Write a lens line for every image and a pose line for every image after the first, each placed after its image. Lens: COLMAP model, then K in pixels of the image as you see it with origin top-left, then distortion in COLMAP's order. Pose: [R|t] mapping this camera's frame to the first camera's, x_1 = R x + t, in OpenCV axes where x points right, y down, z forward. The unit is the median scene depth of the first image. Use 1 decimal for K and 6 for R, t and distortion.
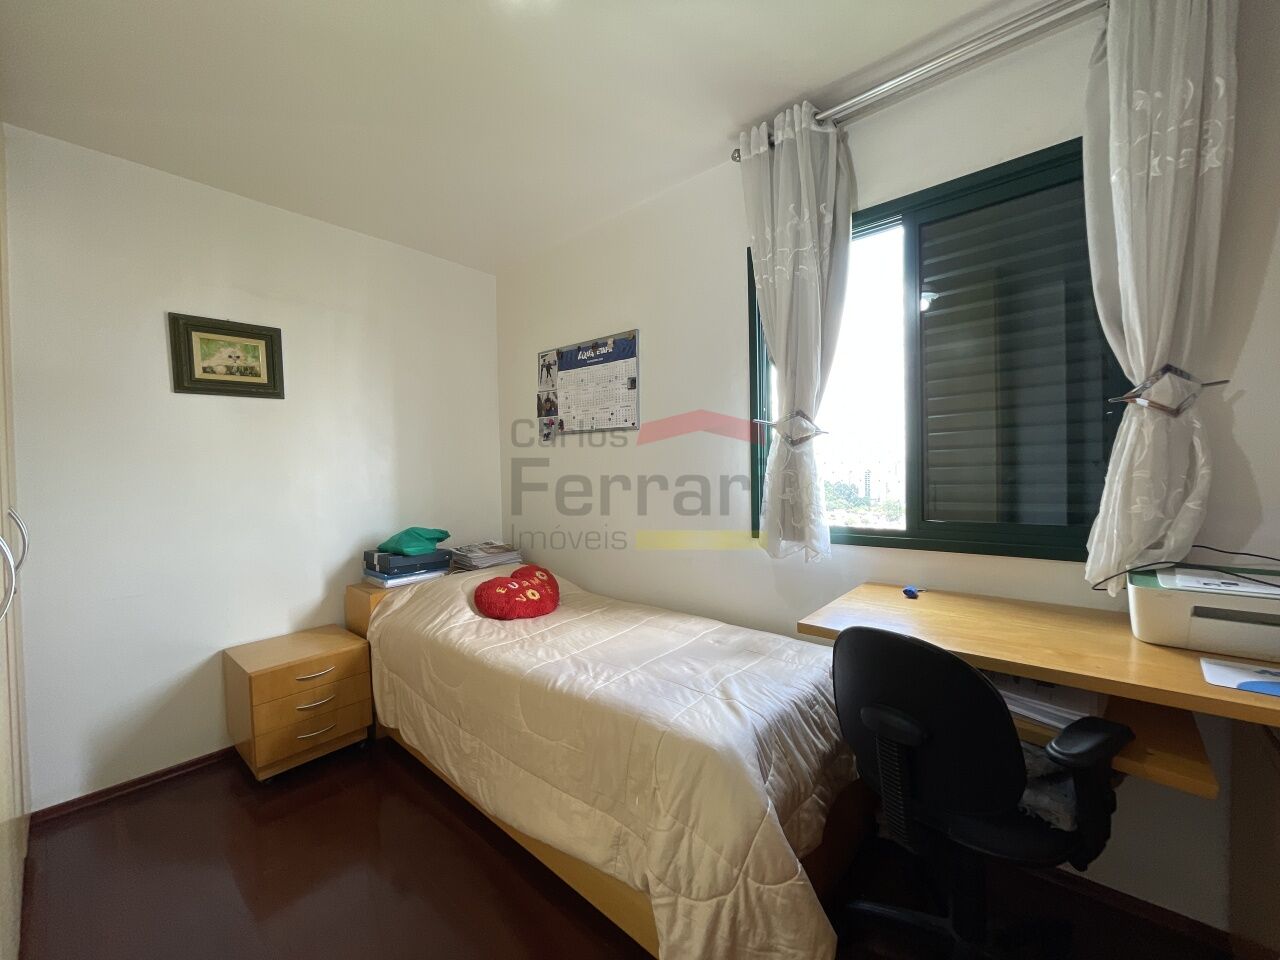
lens RADIAL K [[516.2, 0, 640.0], [0, 516.2, 480.0], [0, 0, 1]] dist [0.000149, 0.000630]
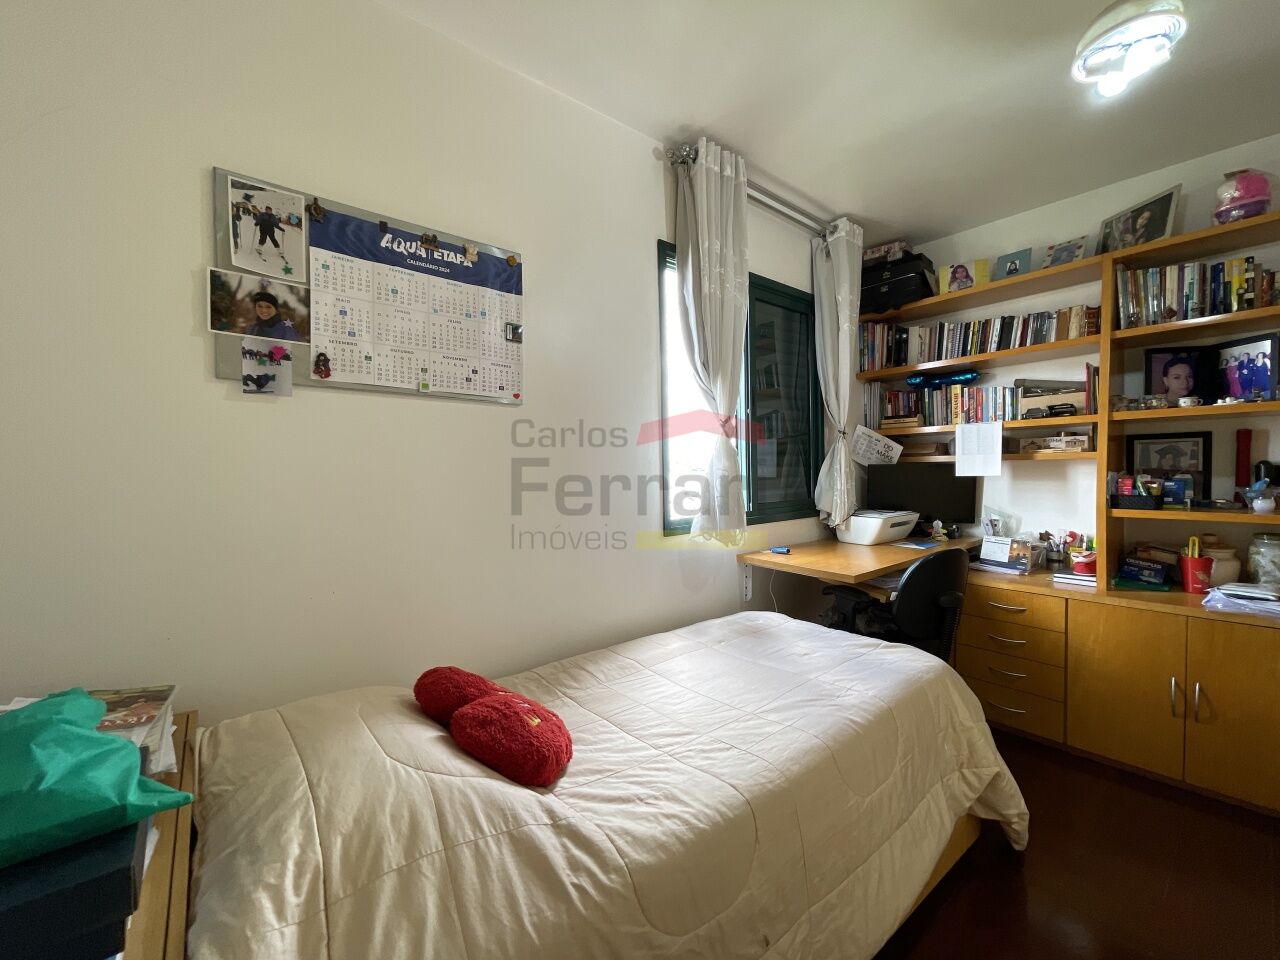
lens RADIAL K [[516.2, 0, 640.0], [0, 516.2, 480.0], [0, 0, 1]] dist [0.000149, 0.000630]
pose [[0.174231, 0.001594, 0.984704, -0.575976], [0.035516, 0.999338, -0.007902, 0.008522], [-0.984064, 0.036350, 0.174059, 0.673170]]
